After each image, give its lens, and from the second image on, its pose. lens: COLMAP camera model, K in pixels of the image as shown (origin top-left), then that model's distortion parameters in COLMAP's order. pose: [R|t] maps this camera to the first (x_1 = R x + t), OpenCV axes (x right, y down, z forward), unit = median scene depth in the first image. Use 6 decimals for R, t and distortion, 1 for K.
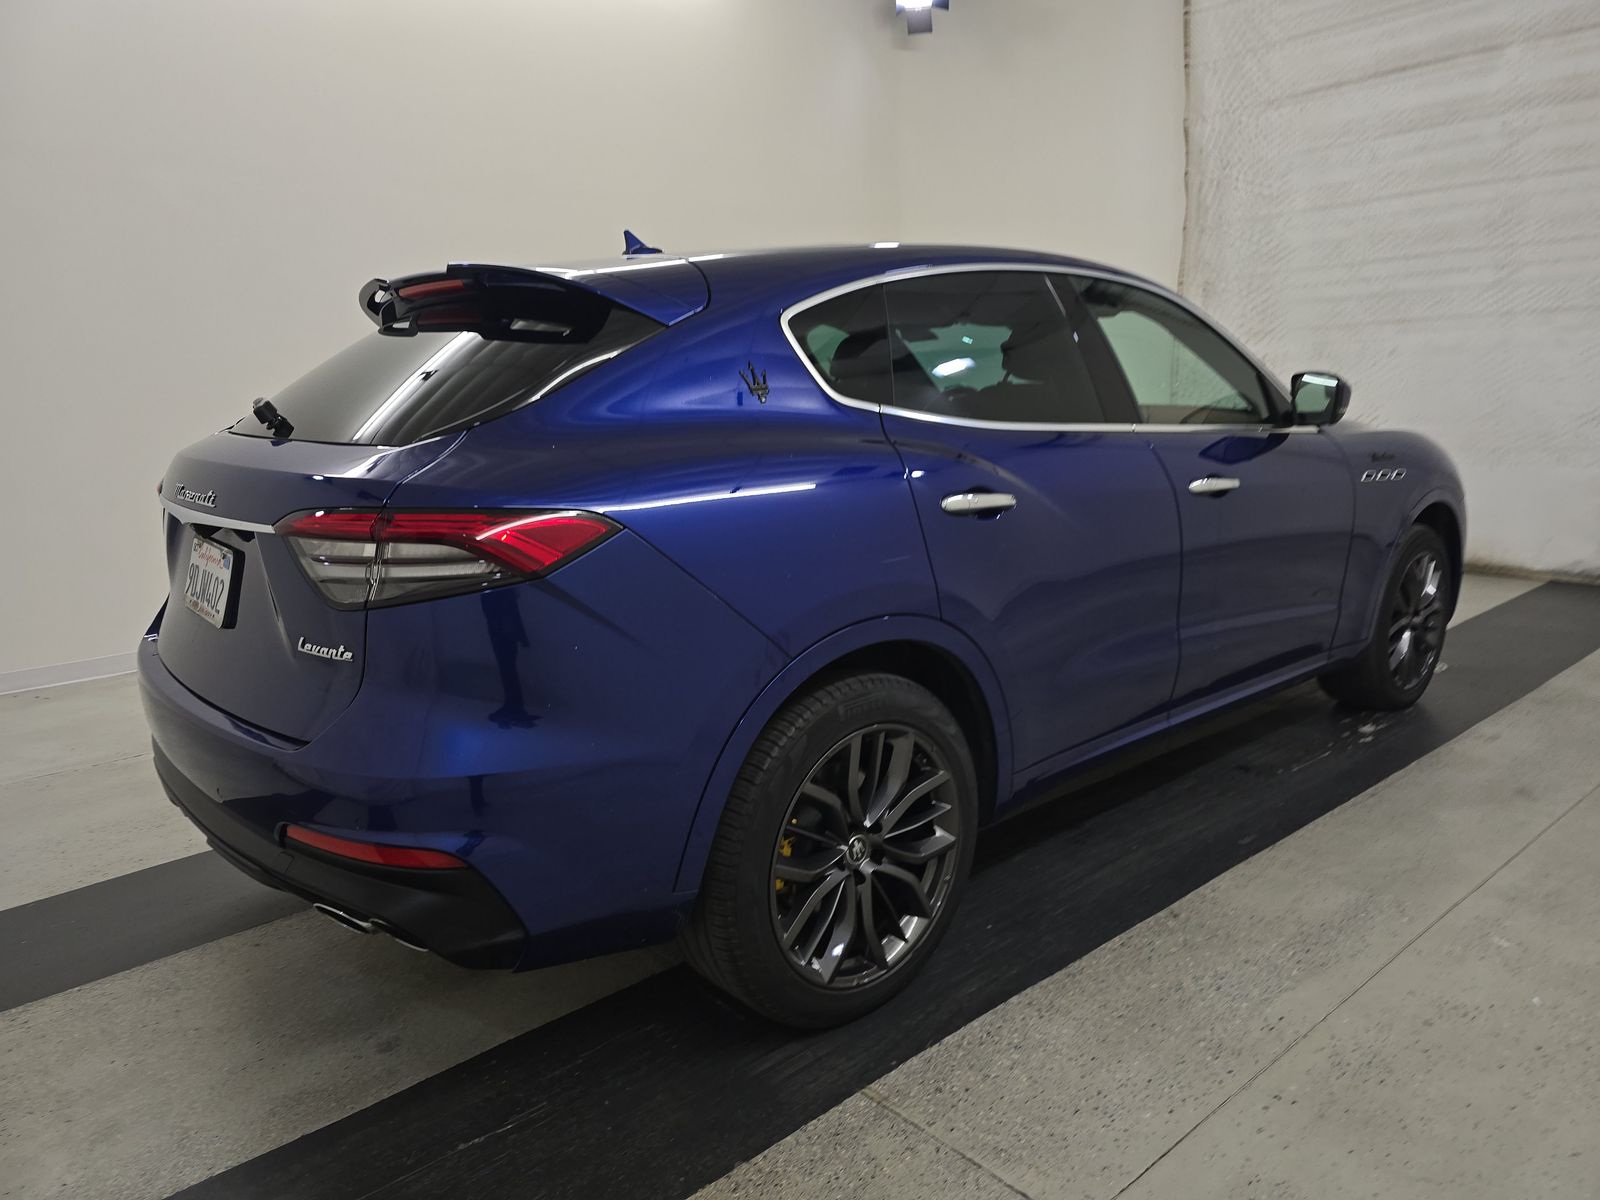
lens RADIAL K [[1068.4, 0, 800.0], [0, 1068.4, 600.0], [0, 0, 1]] dist [0.037150, -0.027655]
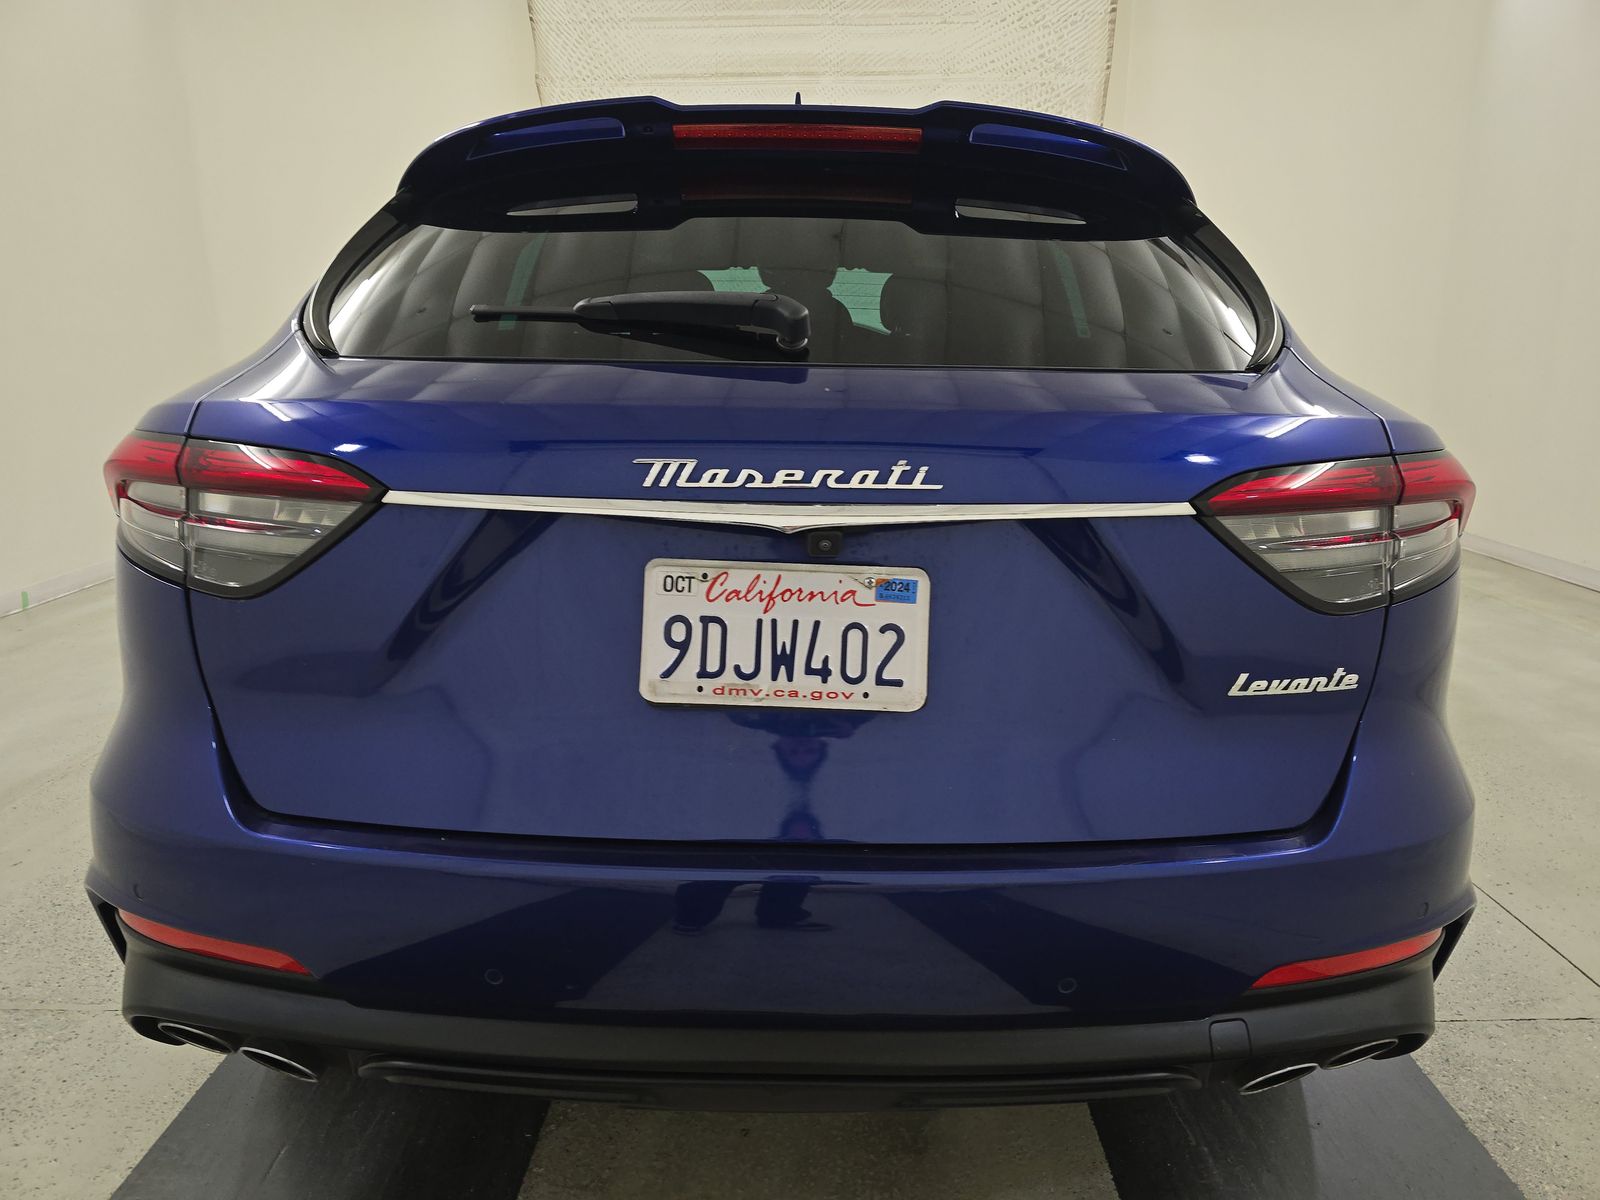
lens RADIAL K [[1068.4, 0, 800.0], [0, 1068.4, 600.0], [0, 0, 1]] dist [0.037150, -0.027655]
pose [[0.667495, -0.139785, 0.731375, -0.536606], [0.124240, 0.989360, 0.075704, -0.043275], [-0.734176, 0.040334, 0.677760, 0.375721]]
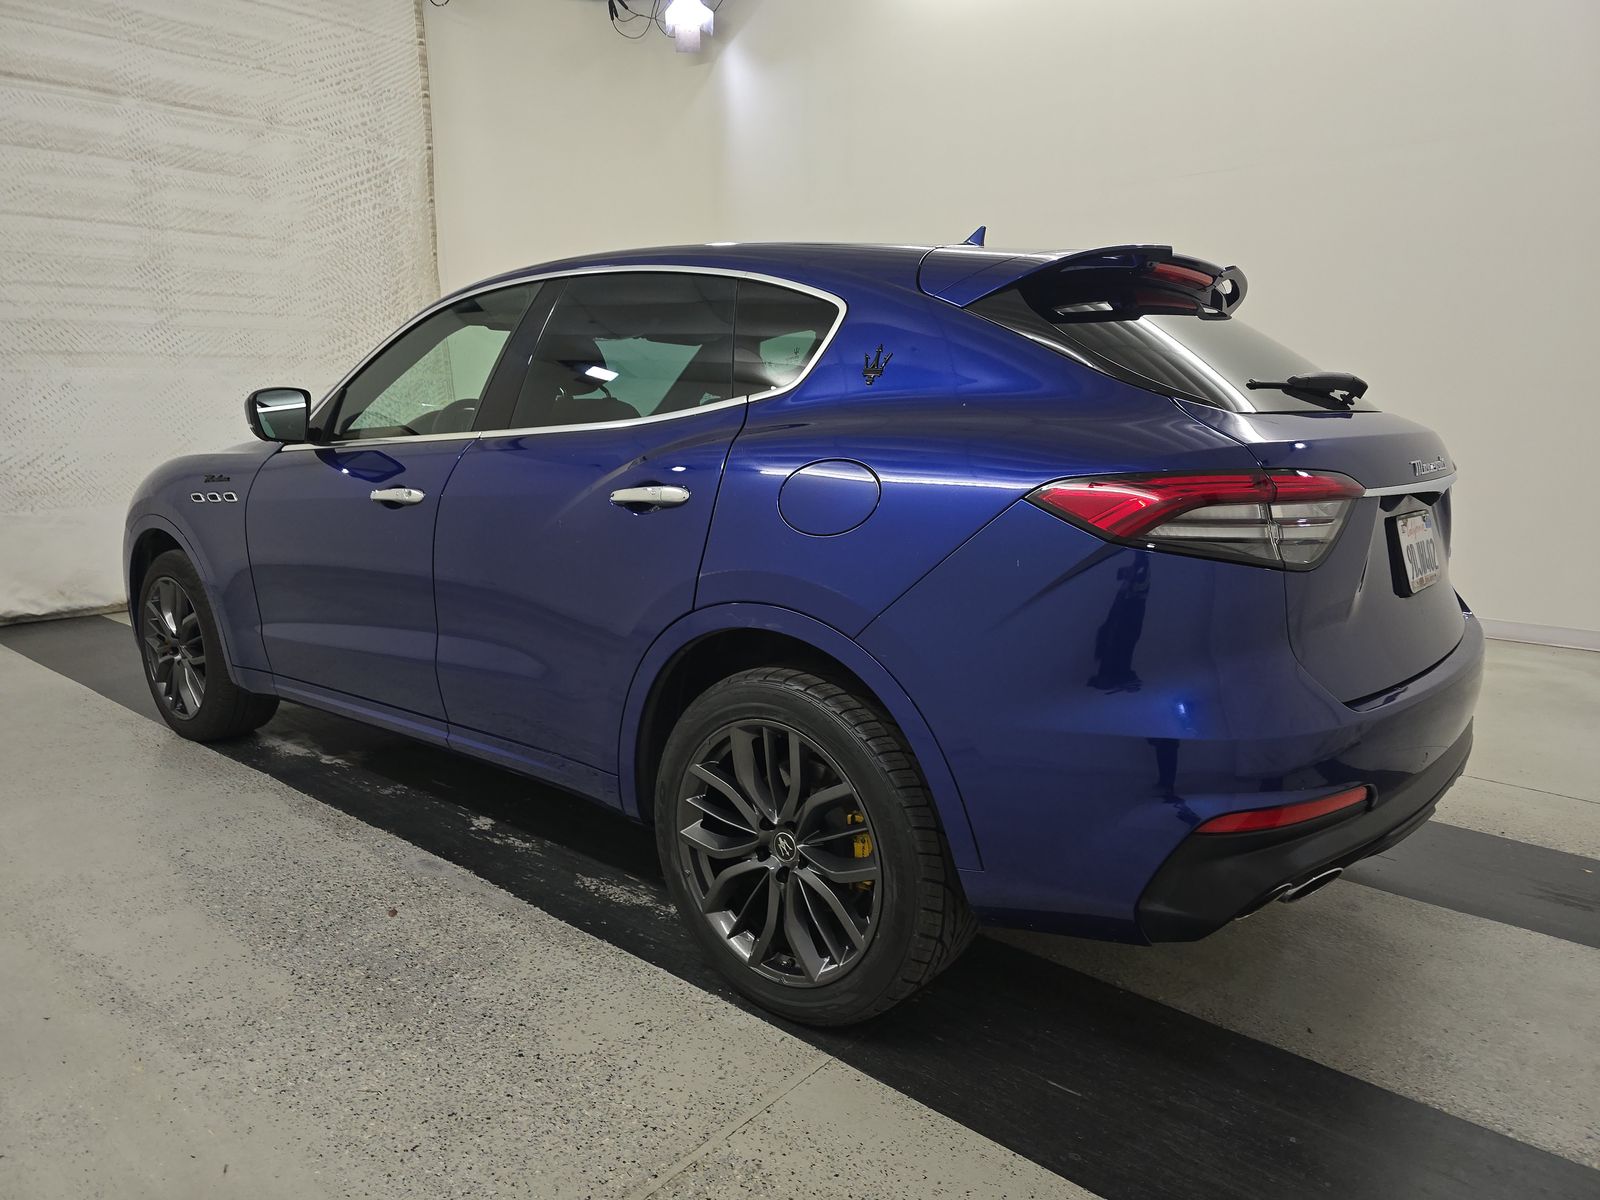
lens RADIAL K [[1059.9, 0, 823.6], [0, 1059.9, 608.7], [0, 0, 1]] dist [0.005204, -0.020830]
pose [[-0.152699, -0.146914, 0.977292, -0.827368], [0.203679, 0.962981, 0.176587, -0.137887], [-0.967056, 0.226019, -0.117123, 0.966948]]
